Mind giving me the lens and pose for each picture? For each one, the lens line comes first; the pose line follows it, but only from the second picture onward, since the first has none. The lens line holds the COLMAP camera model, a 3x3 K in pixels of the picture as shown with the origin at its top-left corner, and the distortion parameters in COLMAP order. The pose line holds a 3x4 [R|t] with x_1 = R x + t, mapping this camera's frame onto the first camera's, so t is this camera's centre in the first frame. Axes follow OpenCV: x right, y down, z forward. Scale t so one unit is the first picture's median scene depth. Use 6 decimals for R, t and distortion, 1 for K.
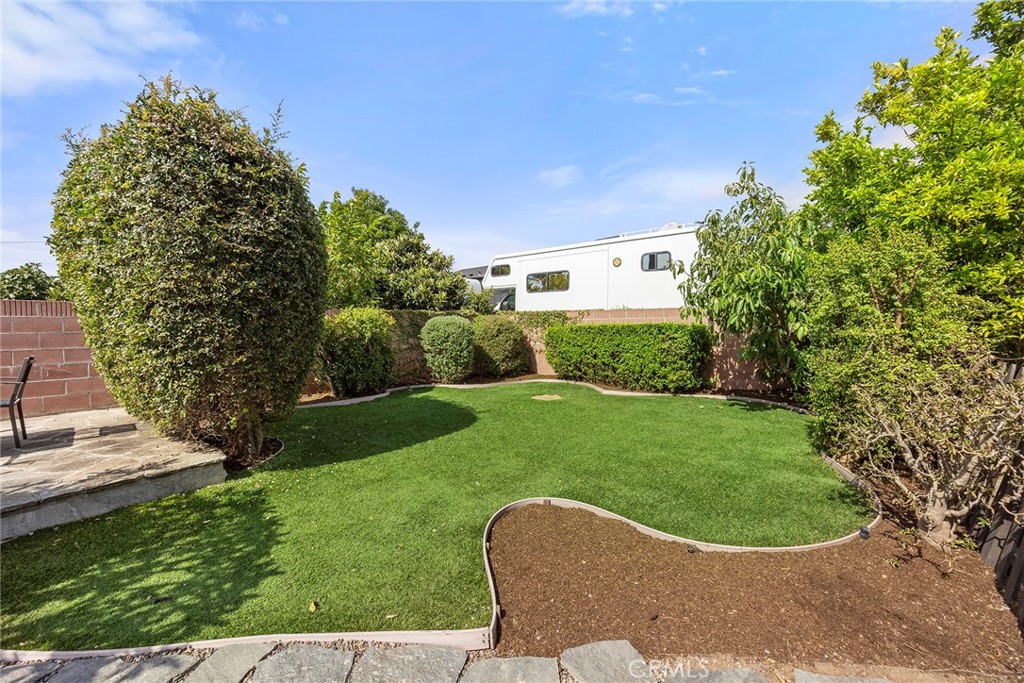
lens RADIAL K [[402.5, 0, 509.0], [0, 402.5, 342.3], [0, 0, 1]] dist [-0.001870, -0.000271]
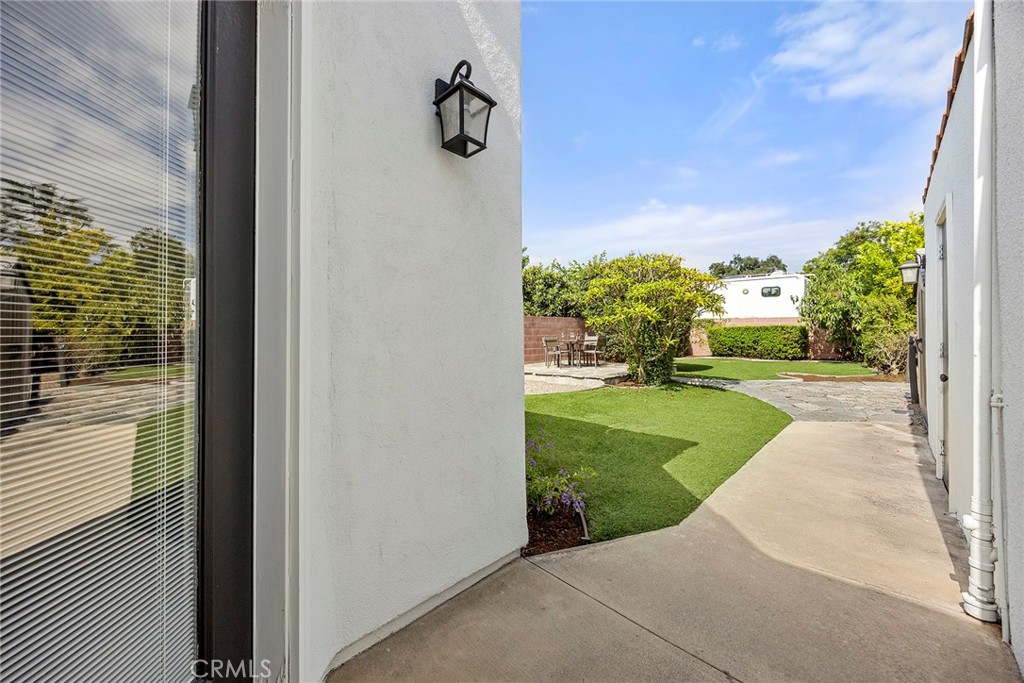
lens RADIAL K [[402.5, 0, 512.5], [0, 402.5, 328.1], [0, 0, 1]] dist [-0.001870, -0.000271]
pose [[0.997428, -0.000029, -0.071677, -0.859304], [-0.003464, 0.998812, -0.048610, 0.072857], [0.071593, 0.048734, 0.996243, -1.141402]]
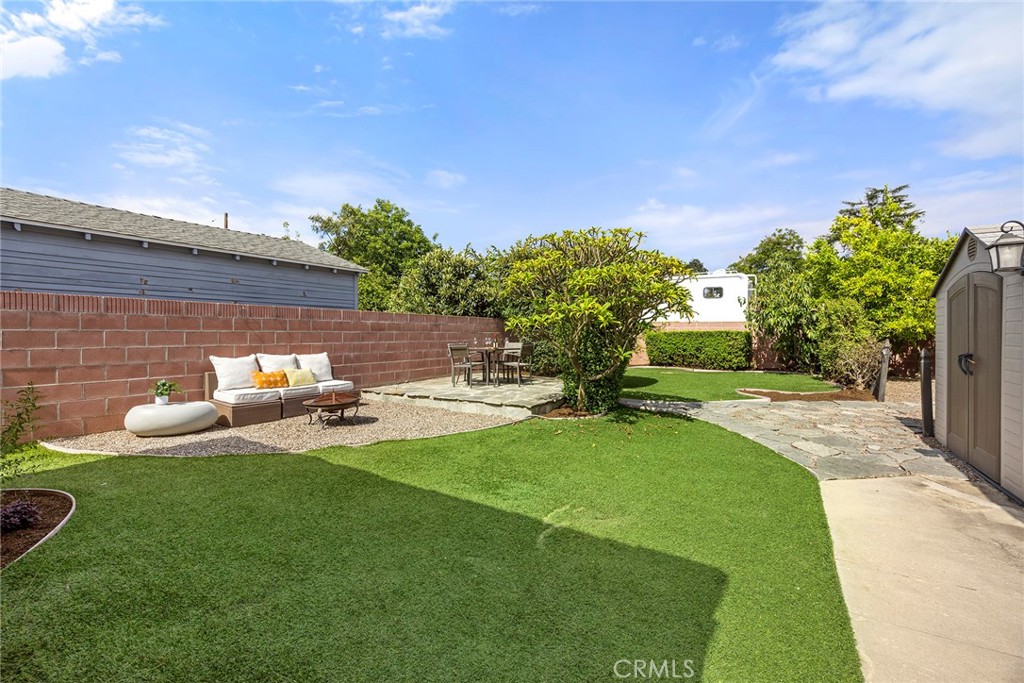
lens RADIAL K [[439.9, 0, 511.3], [0, 439.9, 337.3], [0, 0, 1]] dist [-0.014403, -0.000029]
pose [[0.993150, 0.009807, 0.116432, -0.820868], [-0.006022, 0.999443, -0.032812, 0.053568], [-0.116689, 0.031886, 0.992657, -0.829128]]
